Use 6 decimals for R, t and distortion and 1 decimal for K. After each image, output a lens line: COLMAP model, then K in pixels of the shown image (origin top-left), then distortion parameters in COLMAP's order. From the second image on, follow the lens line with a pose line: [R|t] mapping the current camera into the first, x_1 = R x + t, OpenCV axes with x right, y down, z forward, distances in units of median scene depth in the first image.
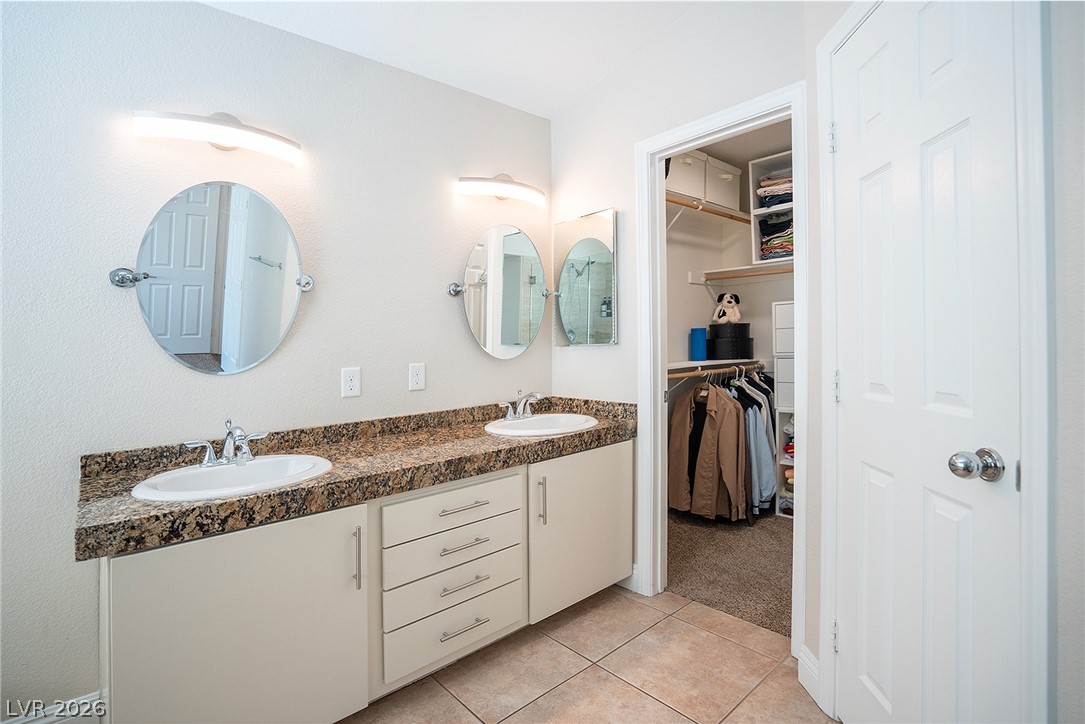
lens RADIAL K [[506.9, 0, 541.1], [0, 506.9, 357.2], [0, 0, 1]] dist [-0.050366, 0.017179]
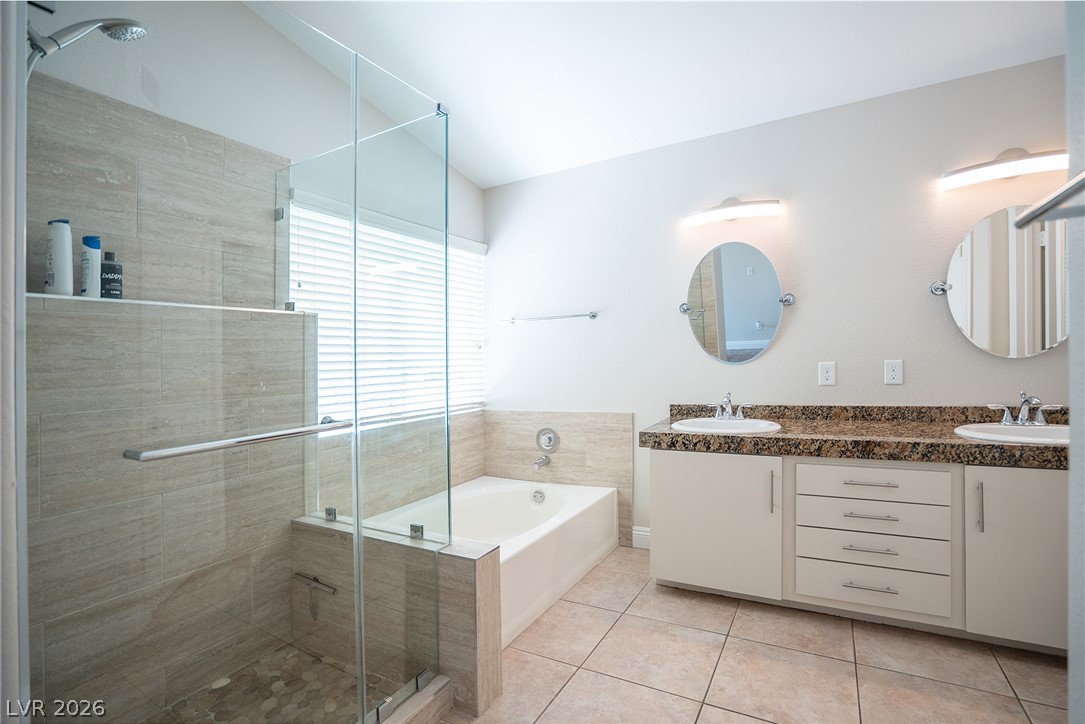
lens RADIAL K [[506.9, 0, 543.7], [0, 506.9, 359.4], [0, 0, 1]] dist [-0.050366, 0.017179]
pose [[0.337504, 0.023745, -0.941025, 0.629386], [-0.001733, 0.999696, 0.024604, -0.017781], [0.941323, -0.006673, 0.337442, -0.098868]]
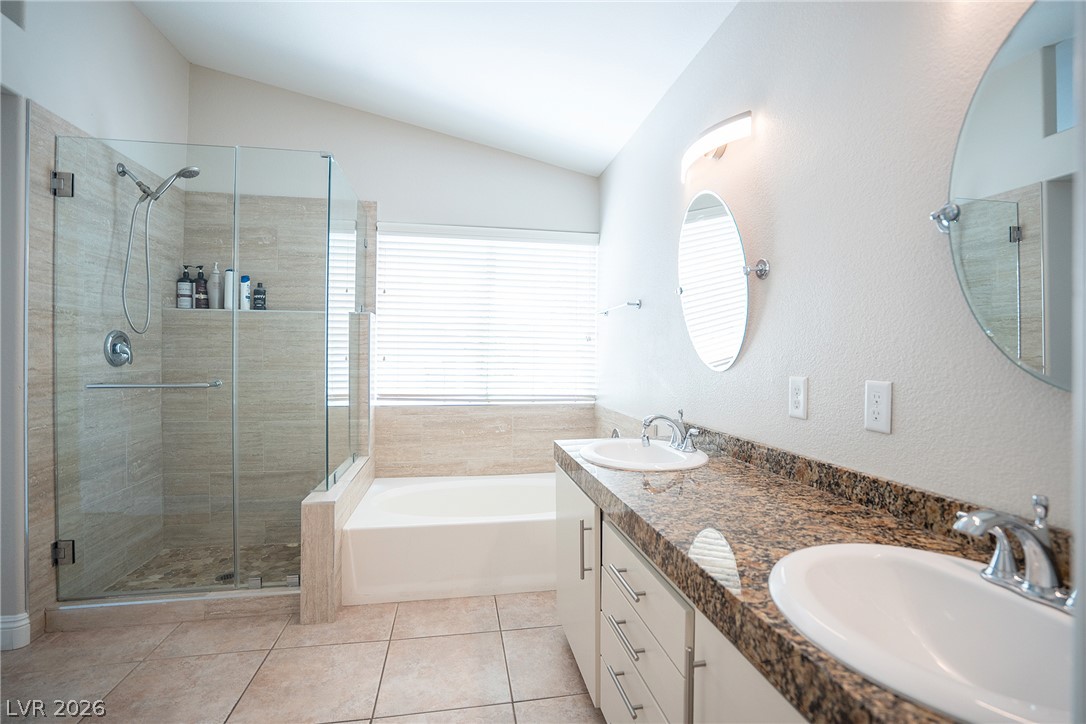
lens RADIAL K [[507.3, 0, 536.0], [0, 507.3, 353.6], [0, 0, 1]] dist [-0.050366, 0.017179]
pose [[-0.504781, 0.028790, -0.862767, 0.464014], [-0.013514, 0.999058, 0.041245, -0.039989], [0.863142, 0.032479, -0.503916, 1.171942]]
